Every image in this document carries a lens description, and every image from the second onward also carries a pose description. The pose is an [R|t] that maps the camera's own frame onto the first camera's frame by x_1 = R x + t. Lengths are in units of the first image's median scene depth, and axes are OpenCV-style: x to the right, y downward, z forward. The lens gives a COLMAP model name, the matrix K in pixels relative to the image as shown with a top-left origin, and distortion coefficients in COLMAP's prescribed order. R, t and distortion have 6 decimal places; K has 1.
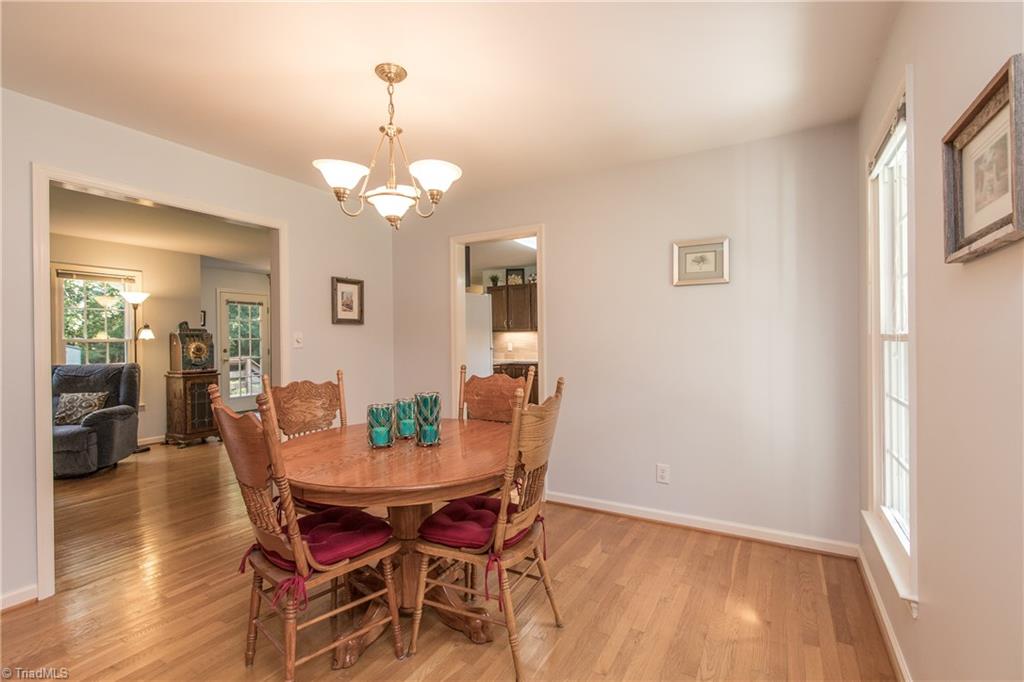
lens RADIAL K [[462.1, 0, 512.0], [0, 462.1, 341.0], [0, 0, 1]] dist [-0.001321, 0.001123]
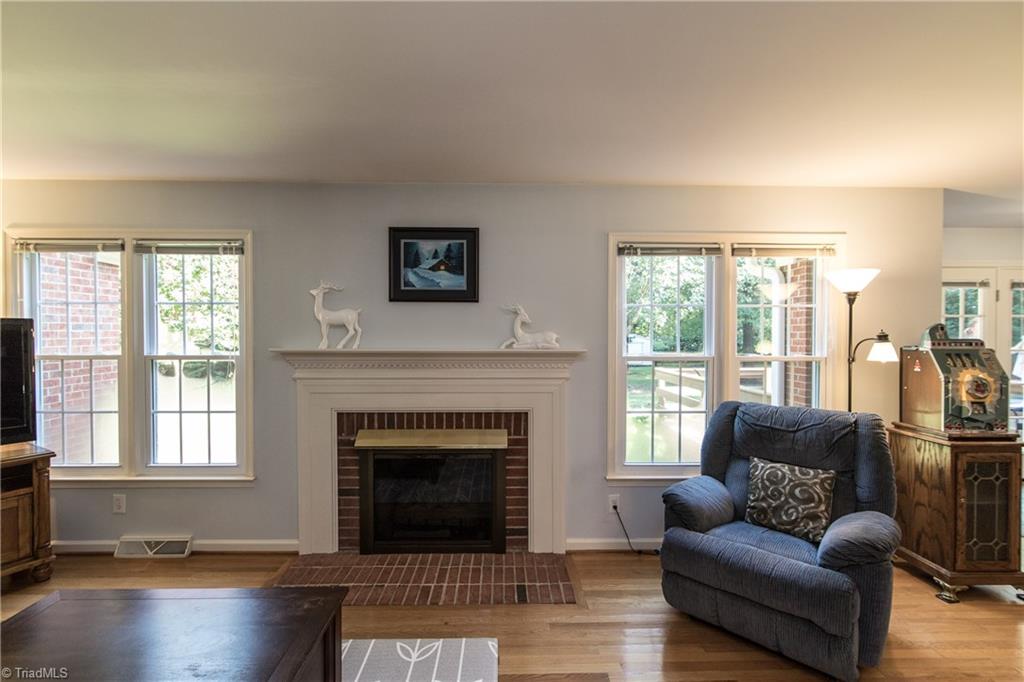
lens RADIAL K [[462.1, 0, 512.0], [0, 462.1, 341.0], [0, 0, 1]] dist [-0.001321, 0.001123]
pose [[0.517789, 0.025212, -0.855137, -0.545241], [-0.009785, 0.999675, 0.023548, -0.032833], [0.855452, -0.003825, 0.517868, 0.385310]]
